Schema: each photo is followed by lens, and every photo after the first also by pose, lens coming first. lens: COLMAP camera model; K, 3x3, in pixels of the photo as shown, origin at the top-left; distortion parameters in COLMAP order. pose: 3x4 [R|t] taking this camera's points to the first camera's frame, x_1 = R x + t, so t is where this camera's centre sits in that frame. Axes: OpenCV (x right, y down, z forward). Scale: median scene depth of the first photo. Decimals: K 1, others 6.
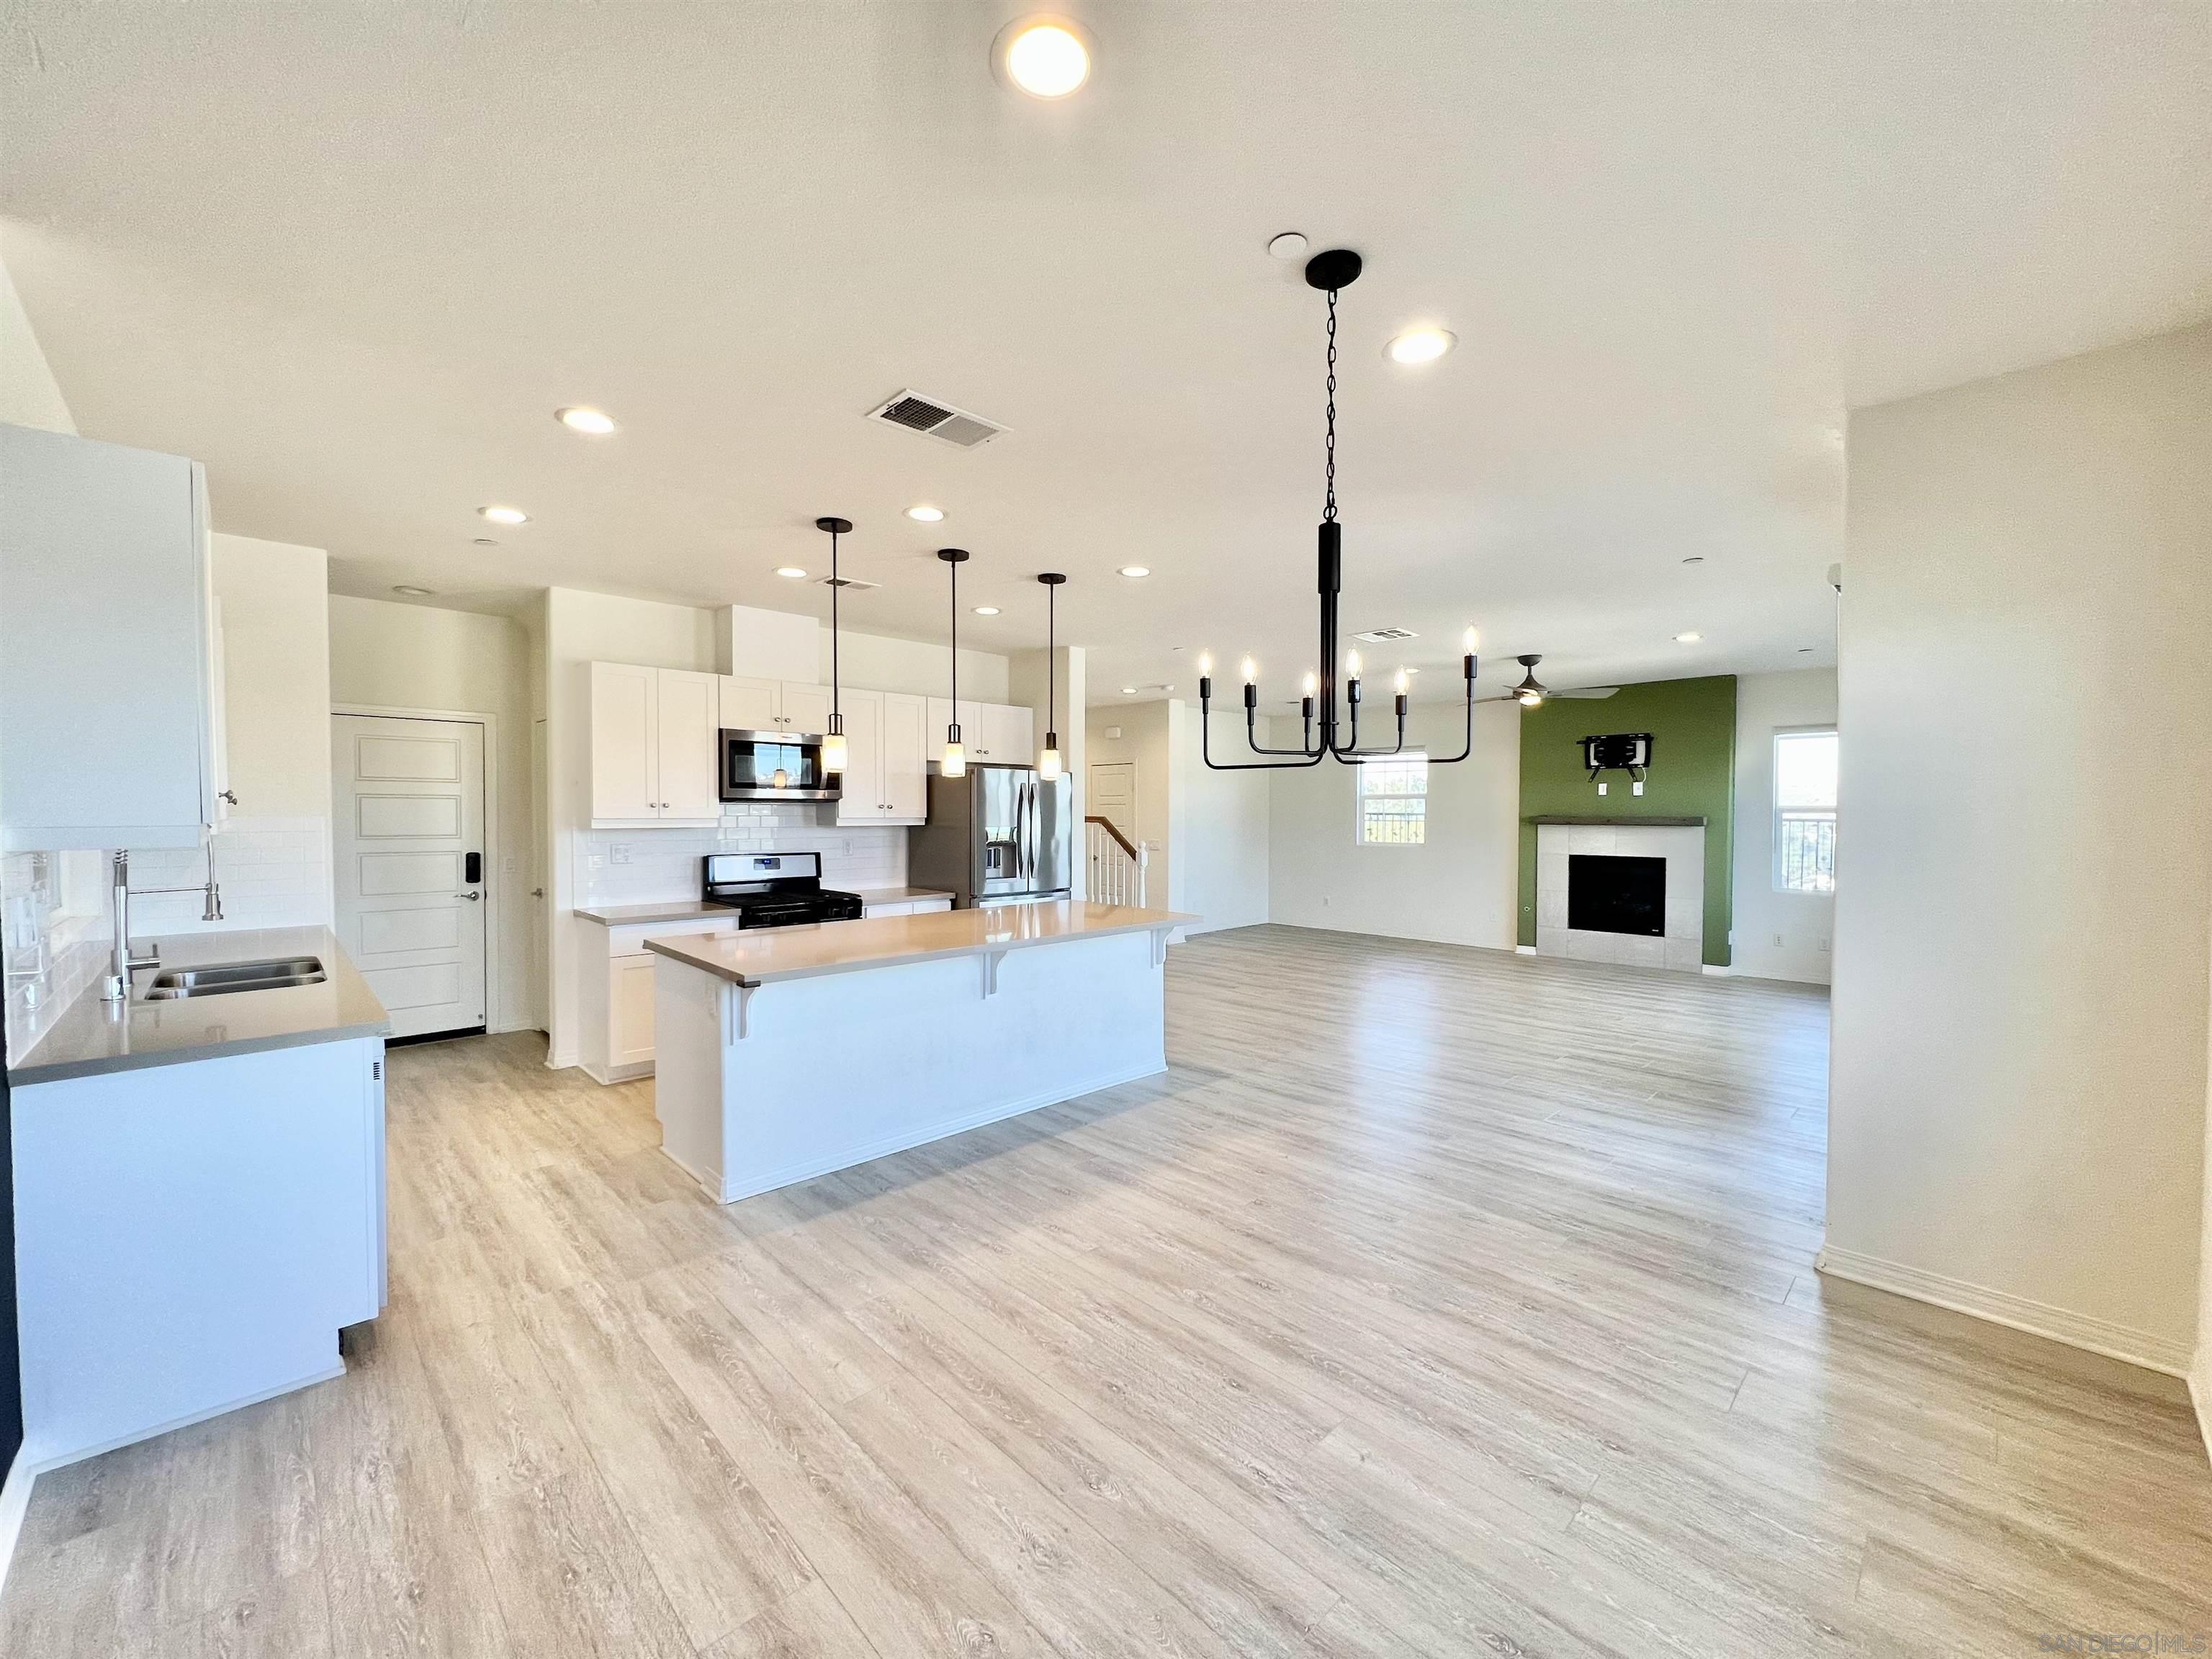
lens RADIAL K [[880.2, 0, 1115.9], [0, 880.2, 831.1], [0, 0, 1]] dist [0.000522, 0.000076]
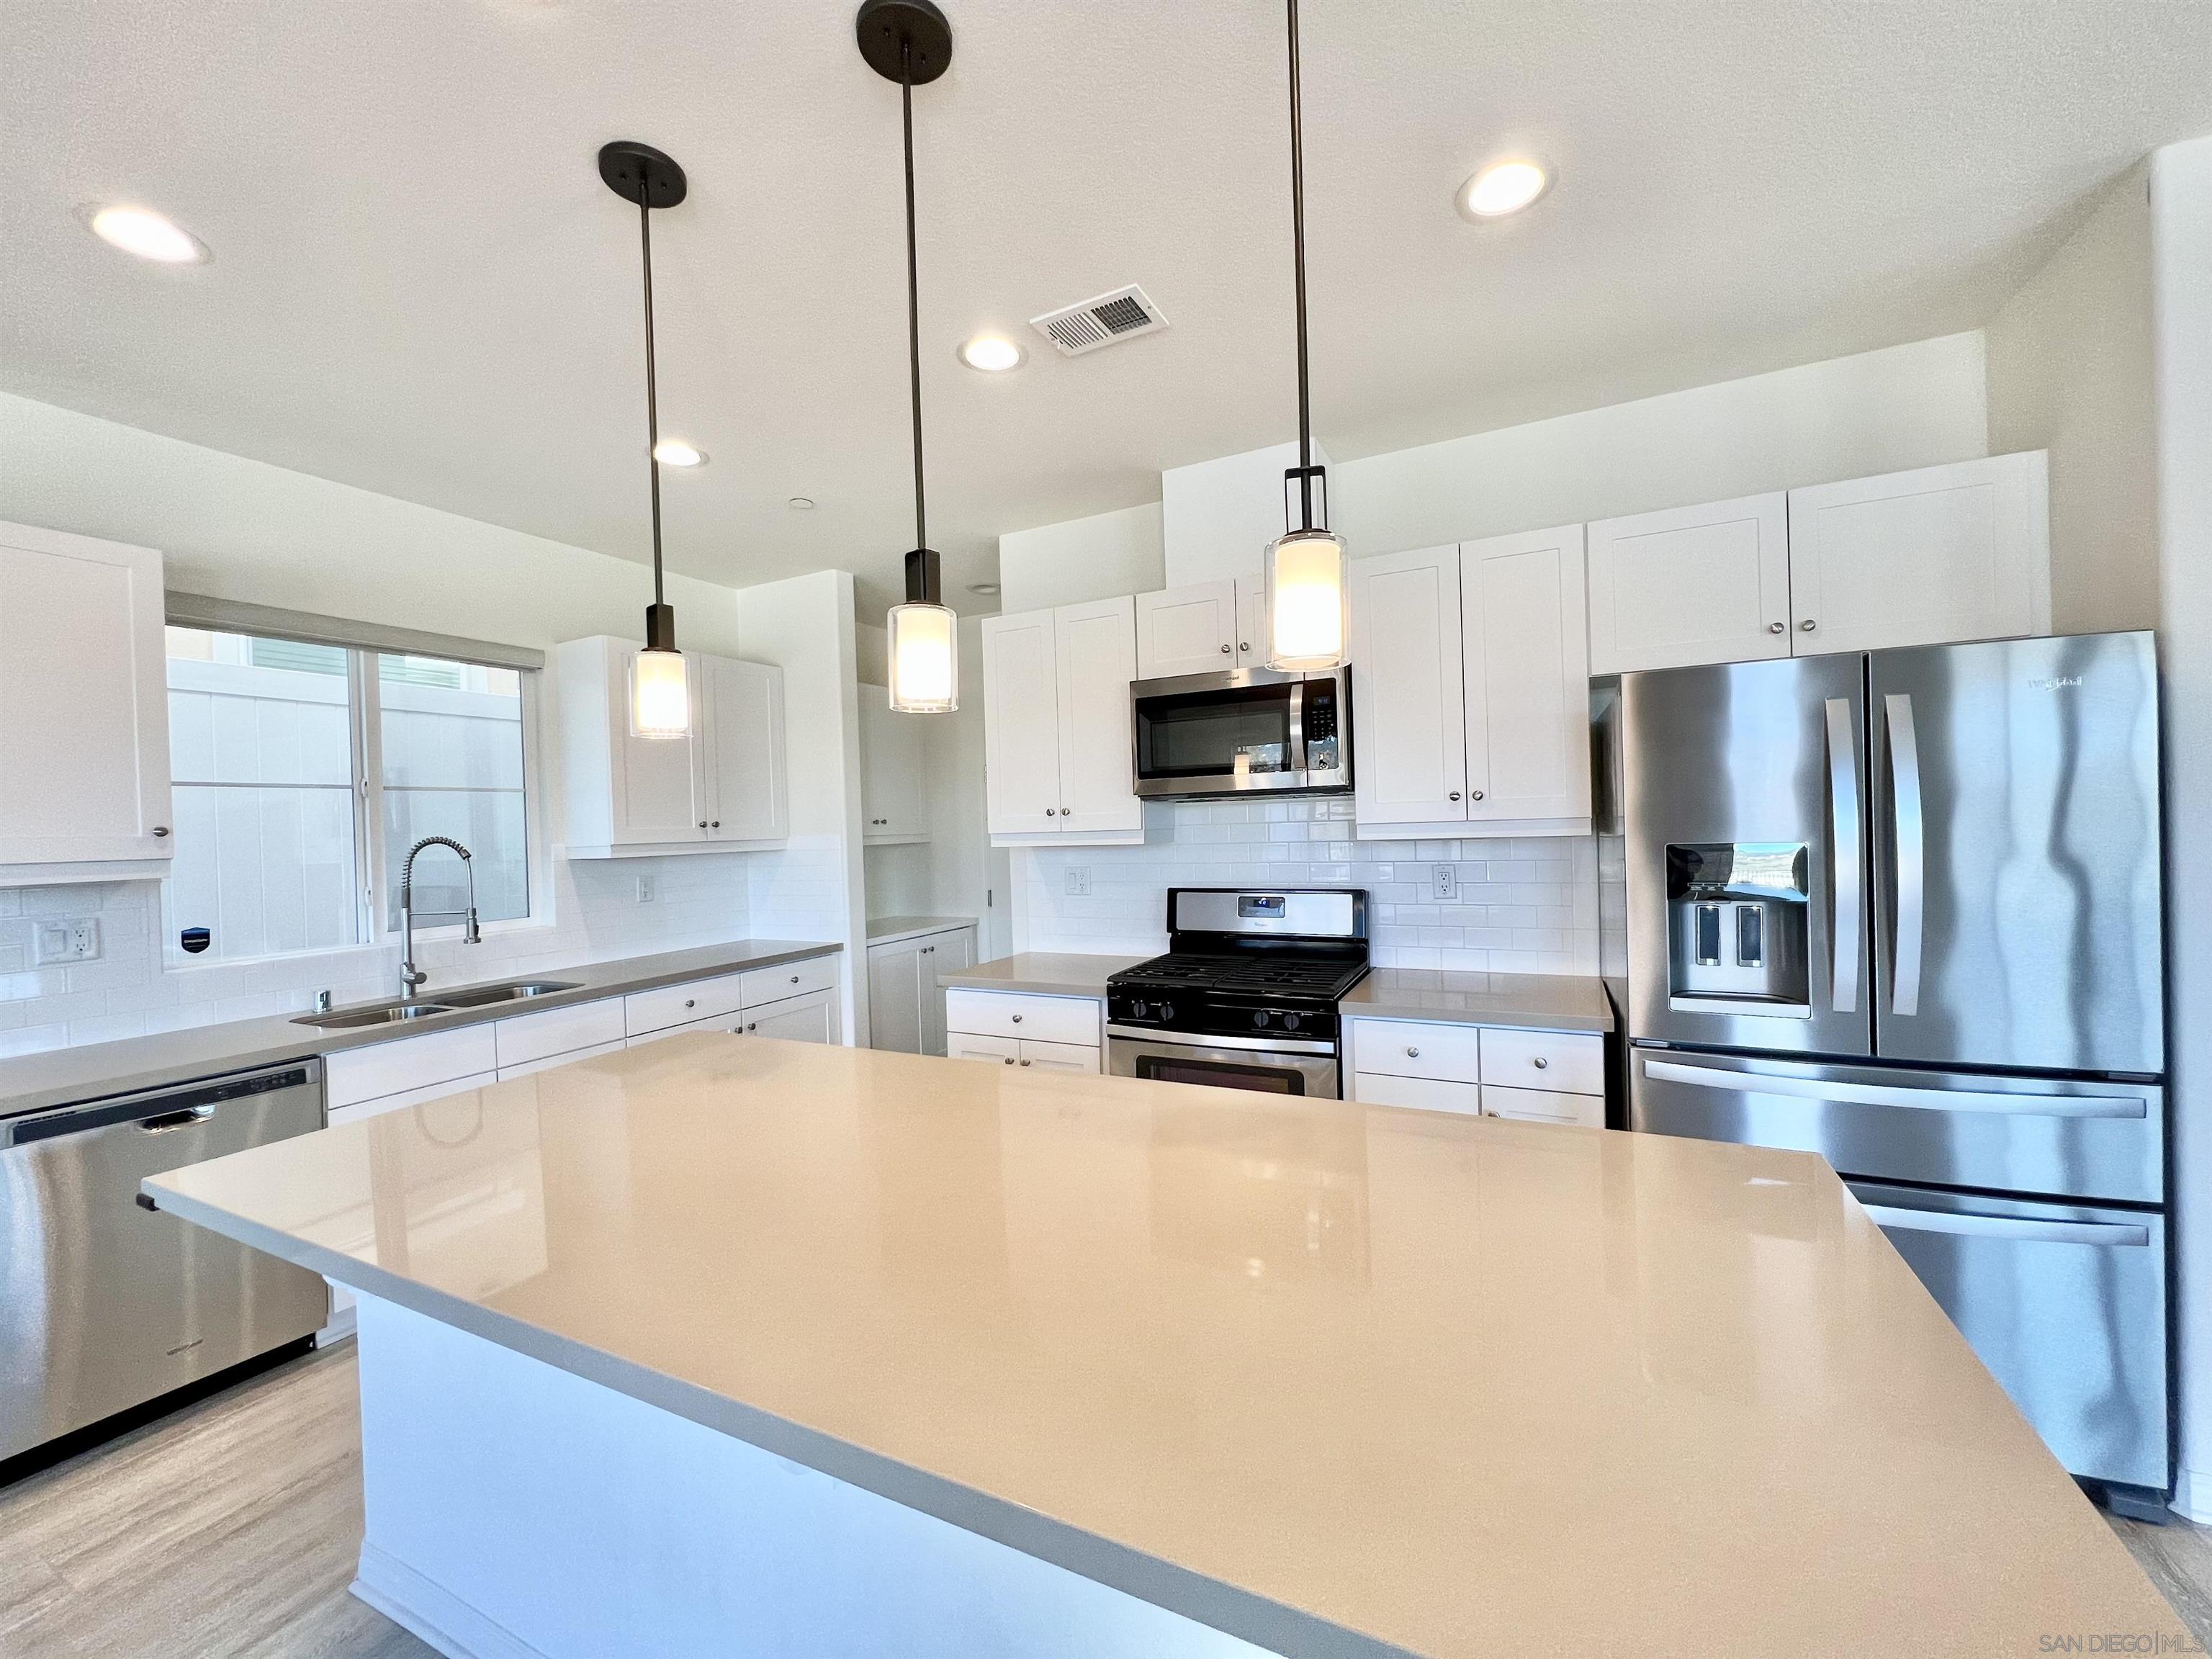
lens RADIAL K [[880.2, 0, 1115.9], [0, 880.2, 831.1], [0, 0, 1]] dist [0.000522, 0.000076]
pose [[0.319243, 0.000480, -0.947673, 0.077308], [0.012537, 0.999910, 0.004730, -0.009891], [0.947590, -0.013391, 0.319208, 0.490341]]
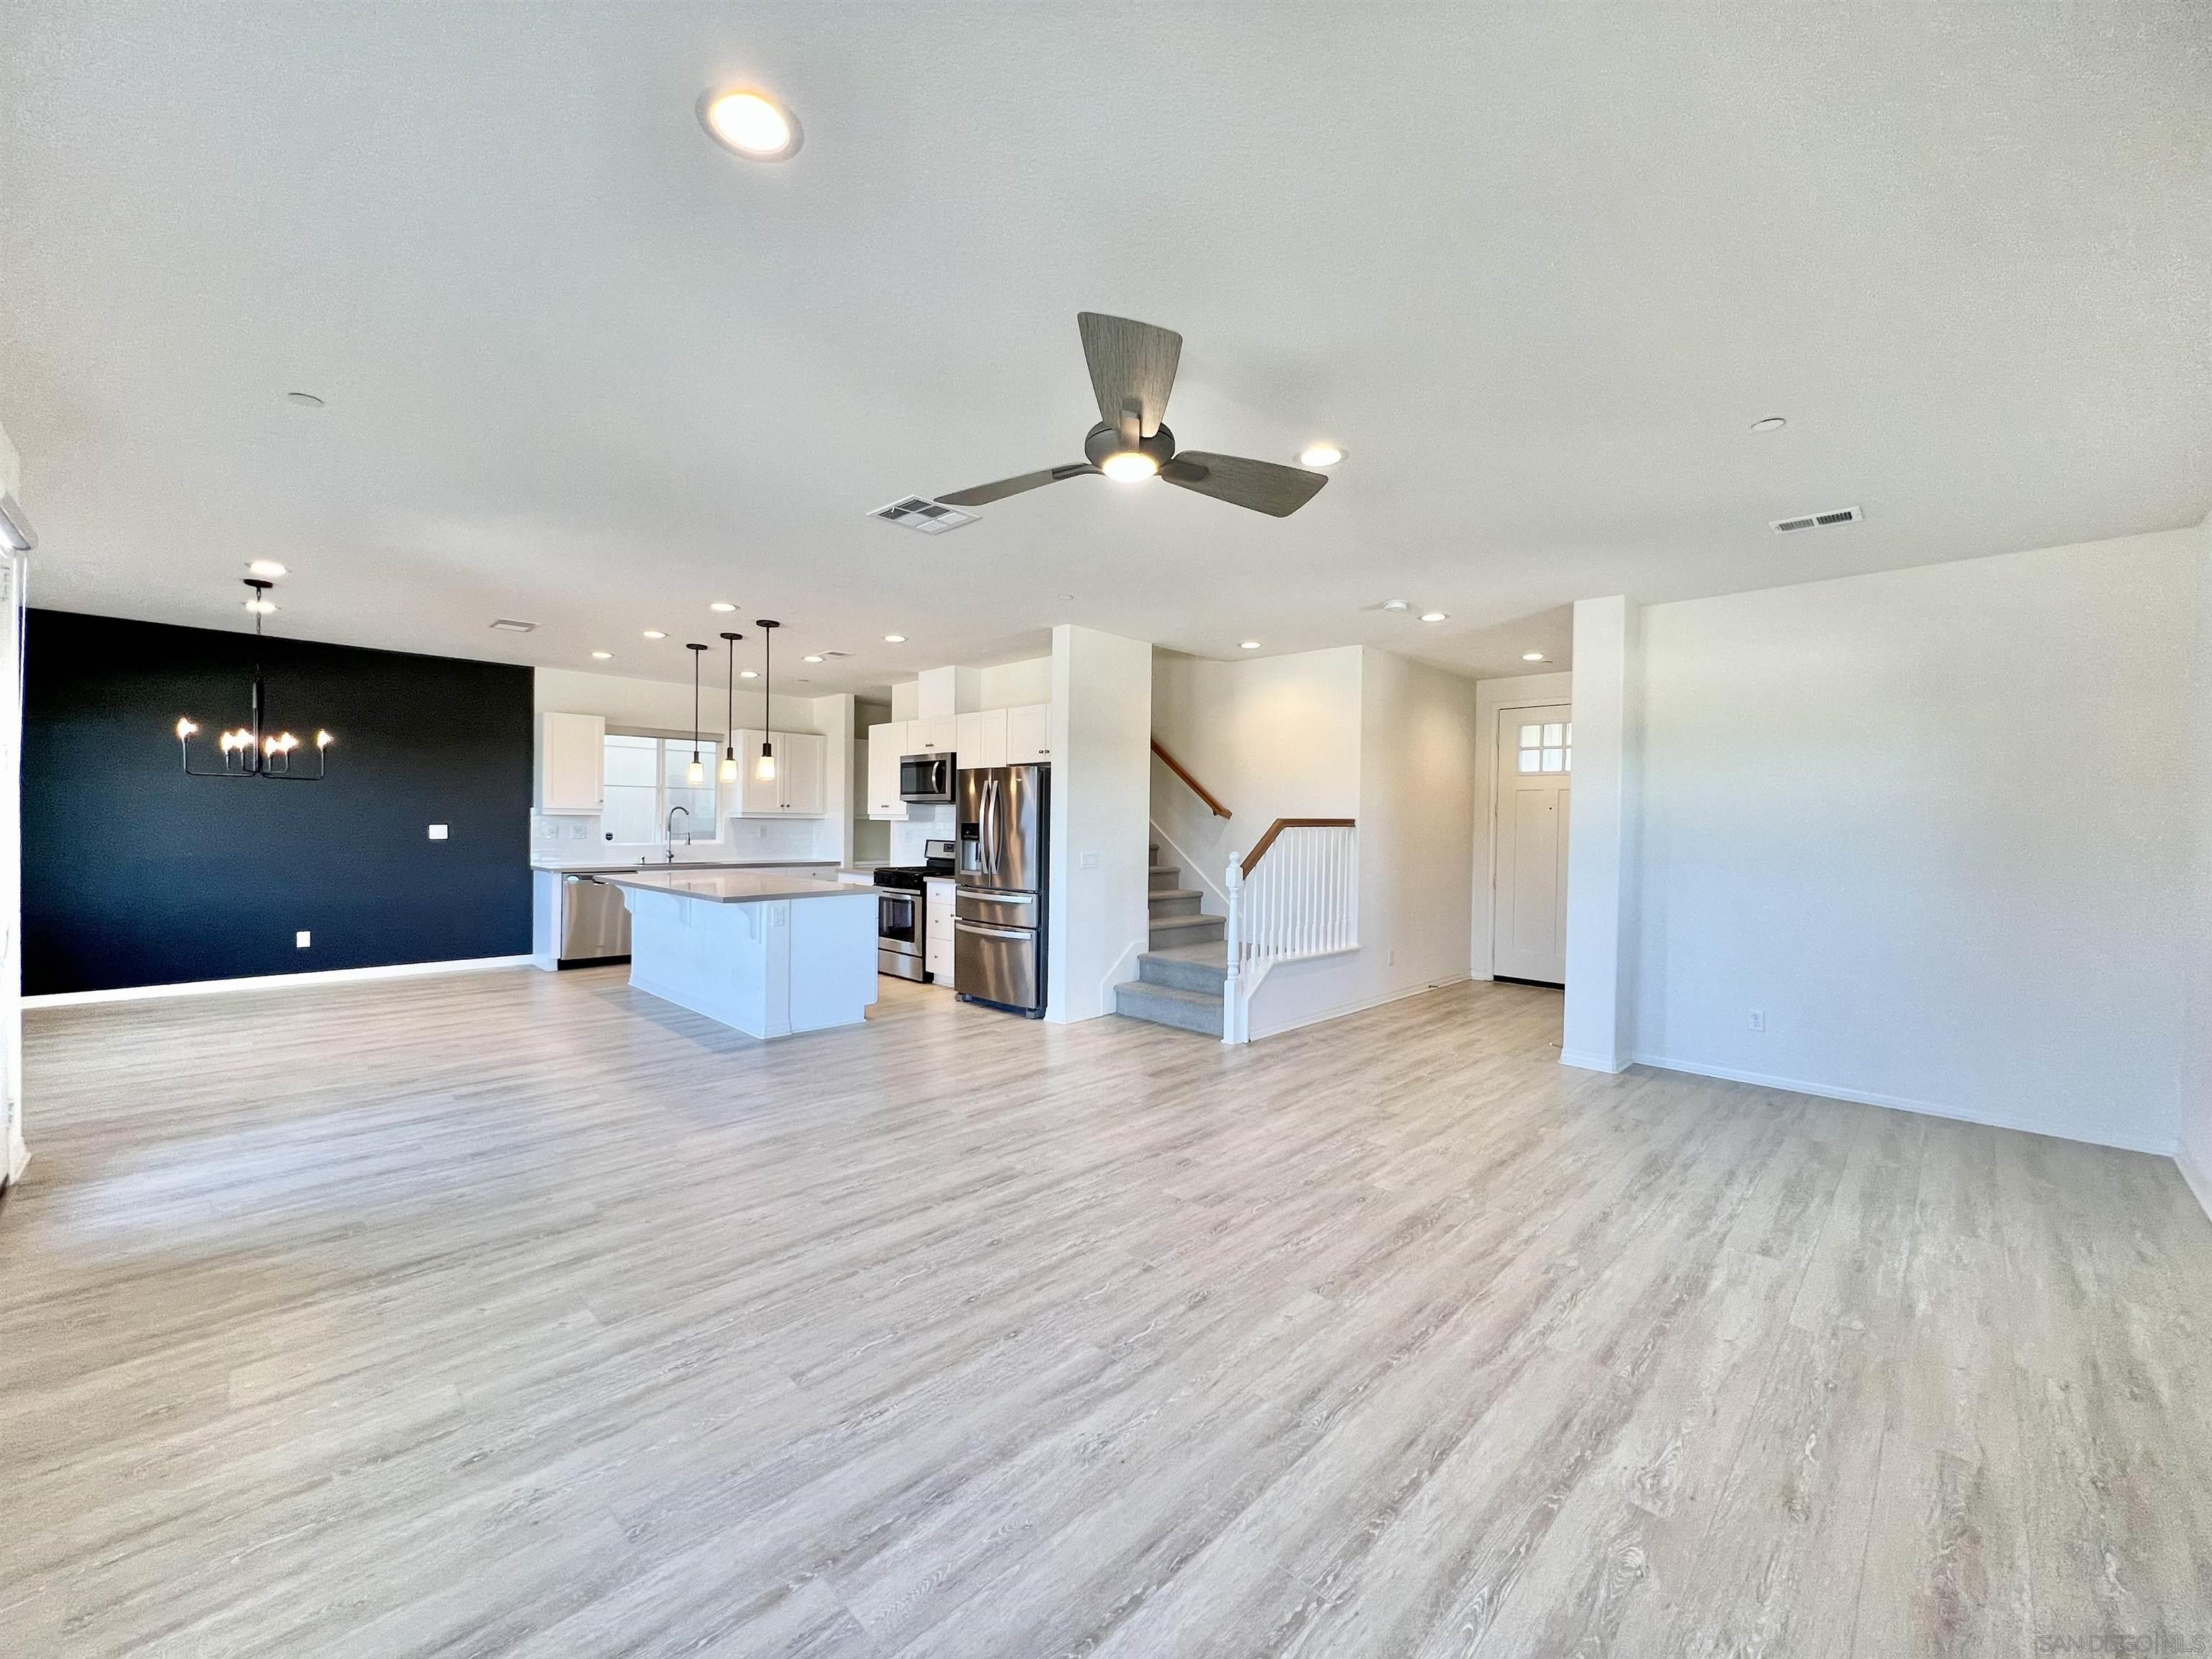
lens RADIAL K [[880.2, 0, 1115.9], [0, 880.2, 831.1], [0, 0, 1]] dist [0.000522, 0.000076]
pose [[0.027686, 0.016312, -0.999484, 0.692549], [-0.032349, 0.999358, 0.015414, -0.012555], [0.999093, 0.031906, 0.028196, 0.827976]]
